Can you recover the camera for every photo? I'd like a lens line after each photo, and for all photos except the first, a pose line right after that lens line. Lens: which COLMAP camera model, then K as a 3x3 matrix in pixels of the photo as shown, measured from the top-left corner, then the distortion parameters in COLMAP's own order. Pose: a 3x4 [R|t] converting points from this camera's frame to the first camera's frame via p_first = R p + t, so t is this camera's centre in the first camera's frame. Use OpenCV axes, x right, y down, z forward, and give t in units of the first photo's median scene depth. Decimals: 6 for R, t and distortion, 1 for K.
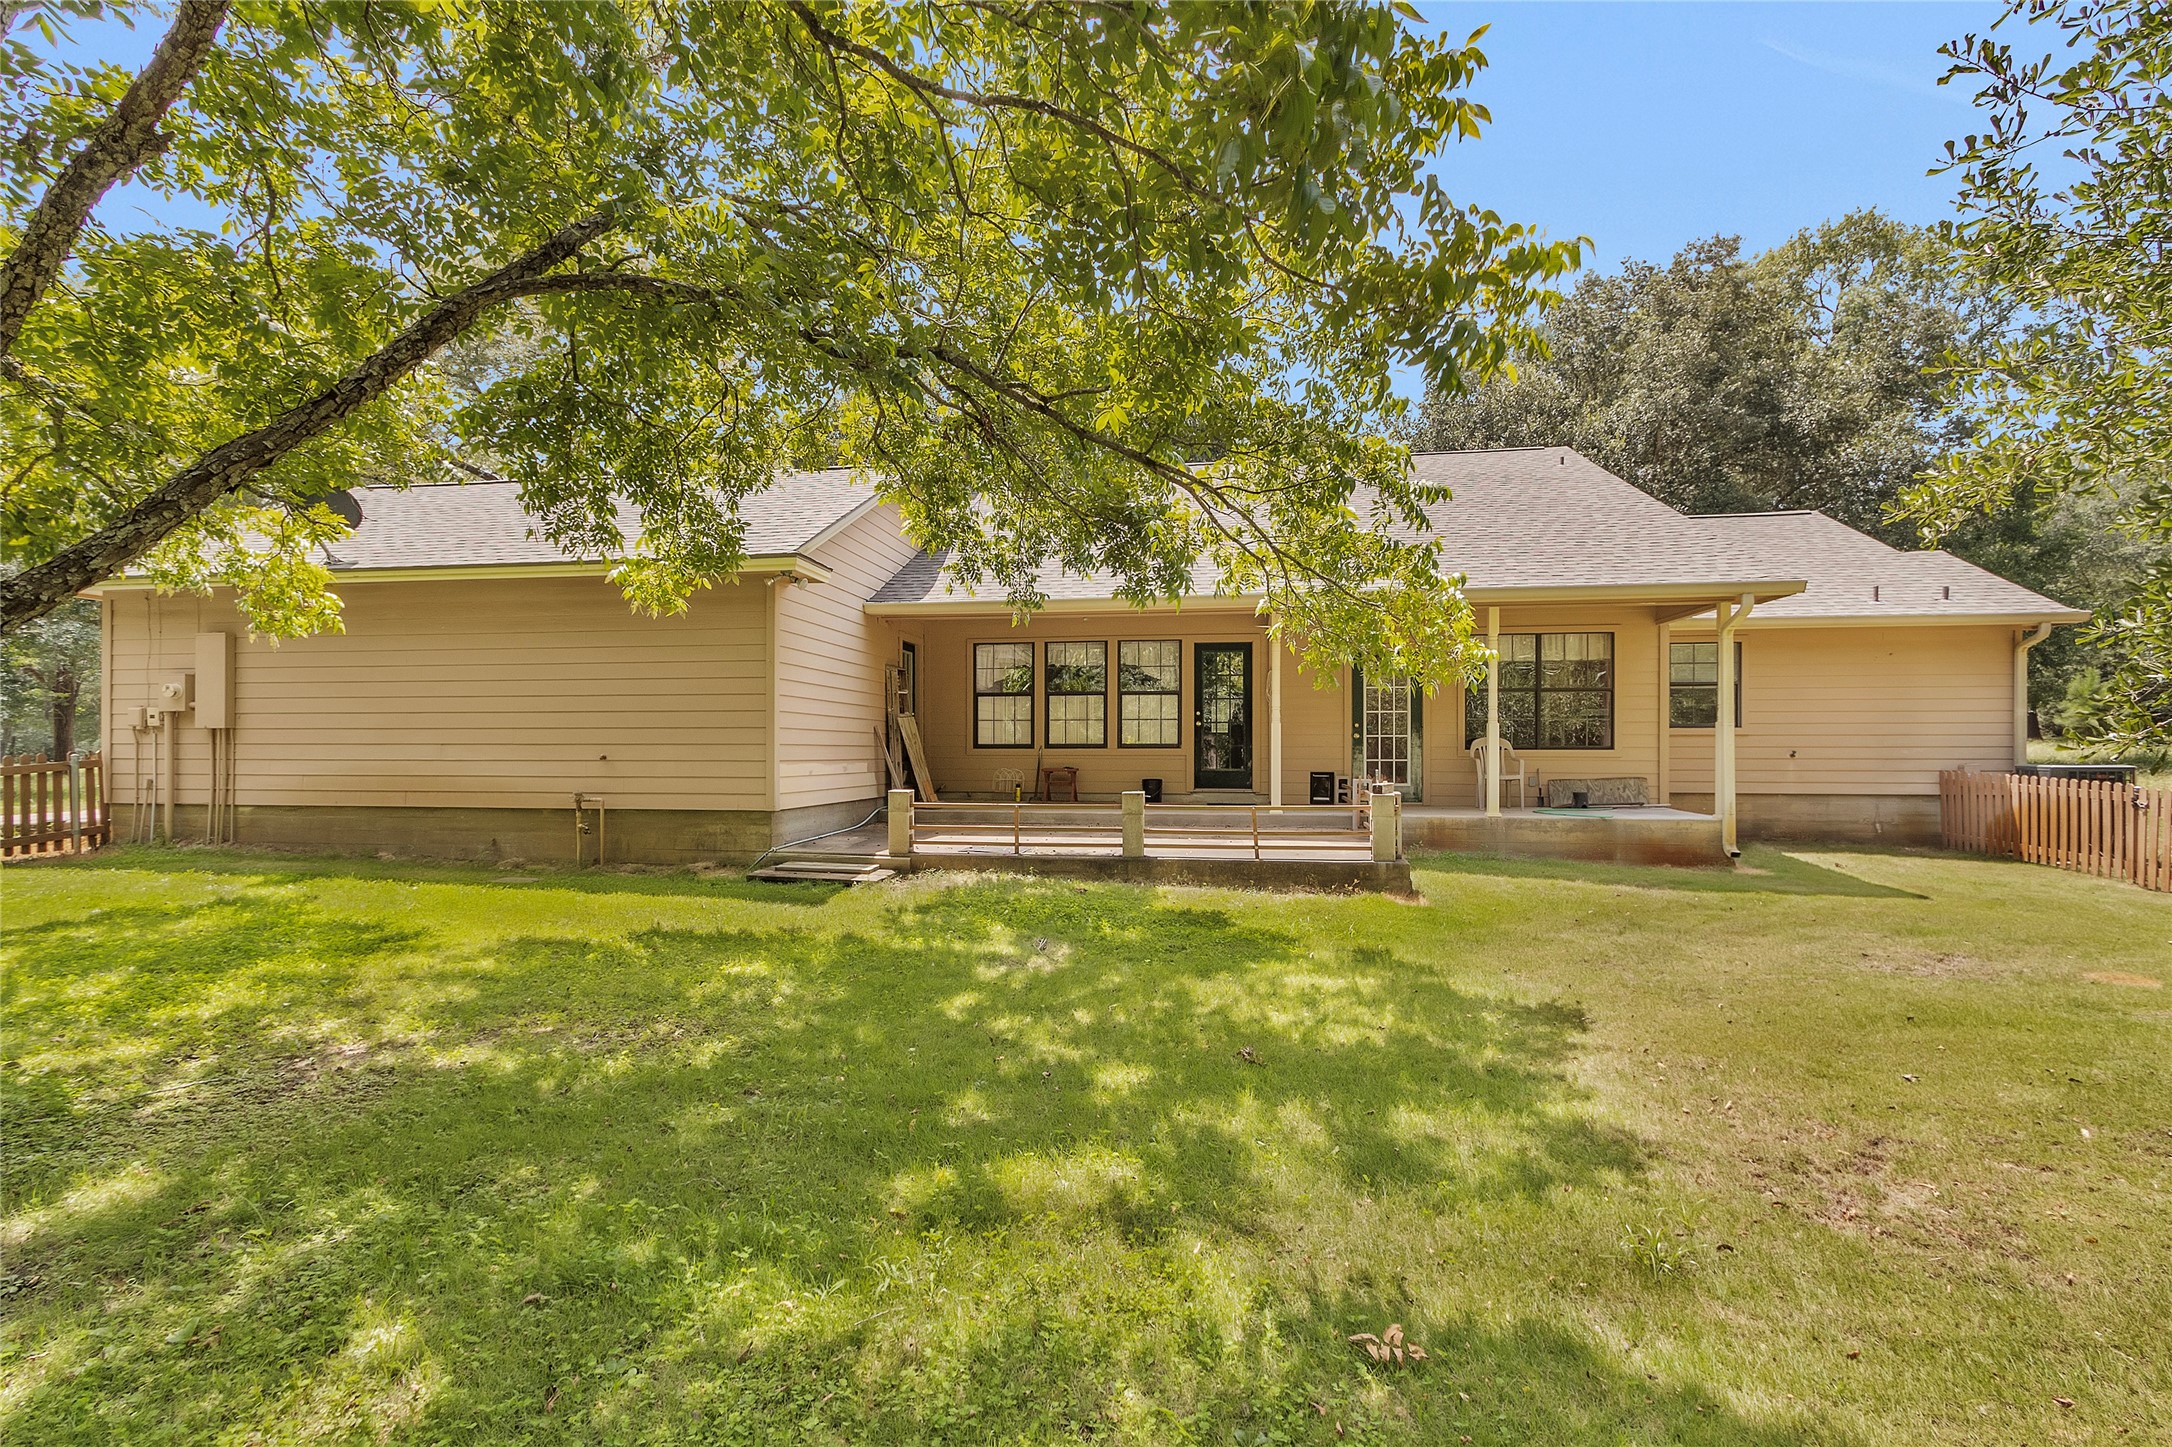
lens RADIAL K [[1000.1, 0, 1088.0], [0, 1000.1, 743.7], [0, 0, 1]] dist [-0.002129, 0.000022]
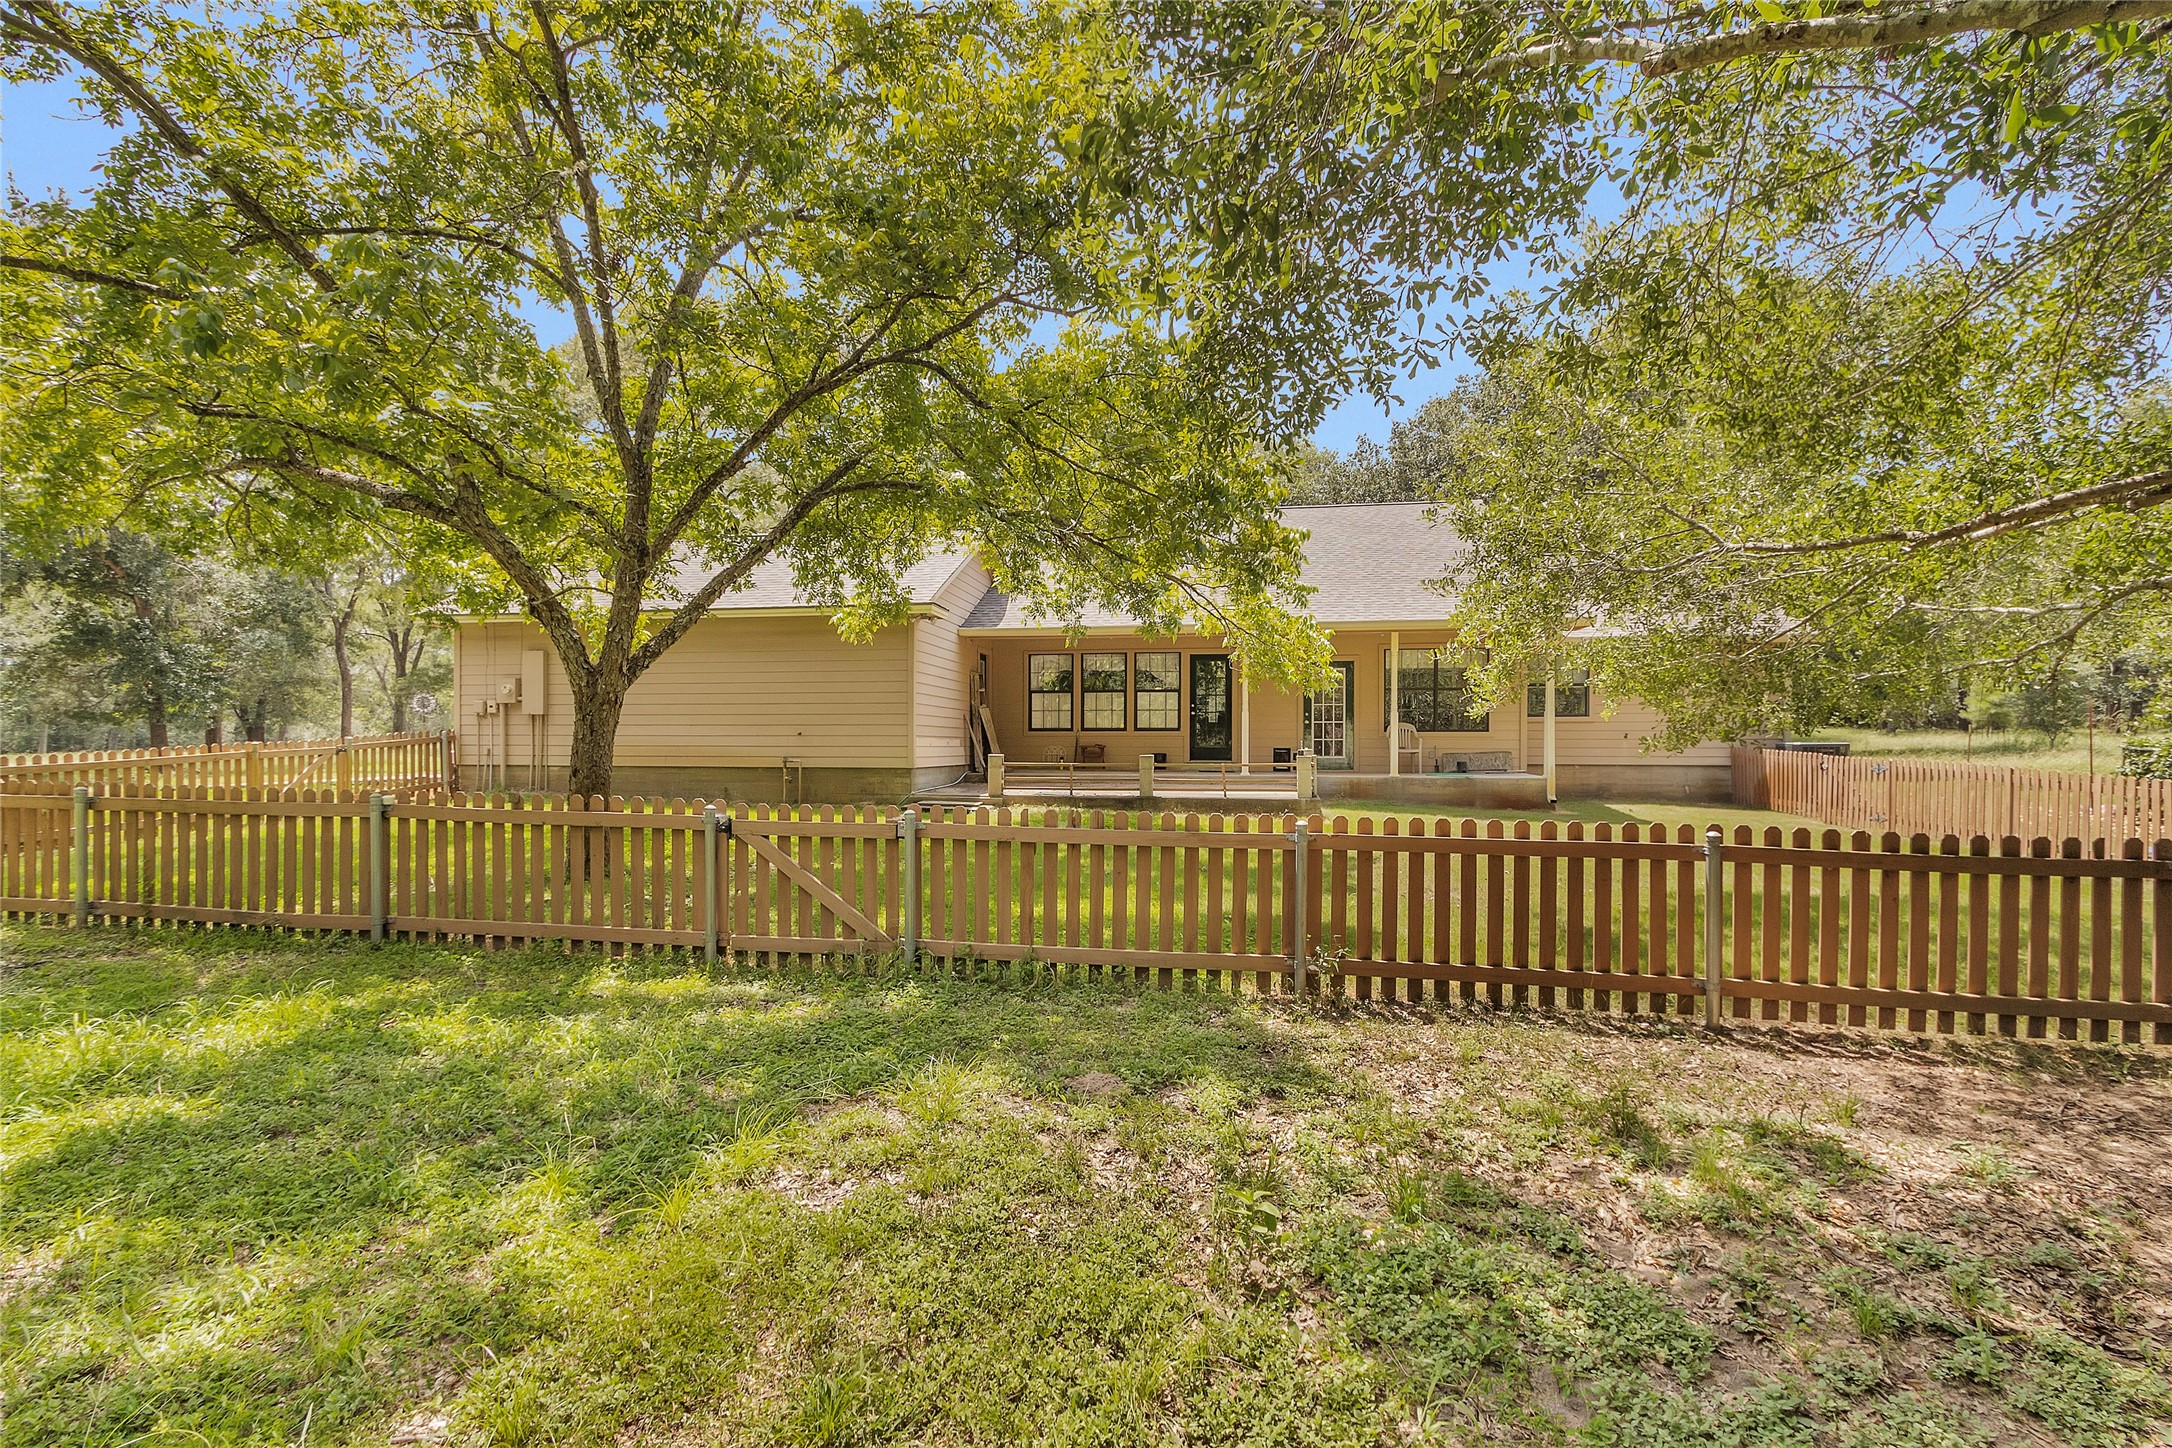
lens RADIAL K [[1000.1, 0, 1088.0], [0, 1000.1, 744.2], [0, 0, 1]] dist [-0.002129, 0.000022]
pose [[0.999950, 0.000794, -0.009921, -0.023745], [-0.000757, 0.999993, 0.003793, 0.020682], [0.009924, -0.003786, 0.999944, -0.443217]]
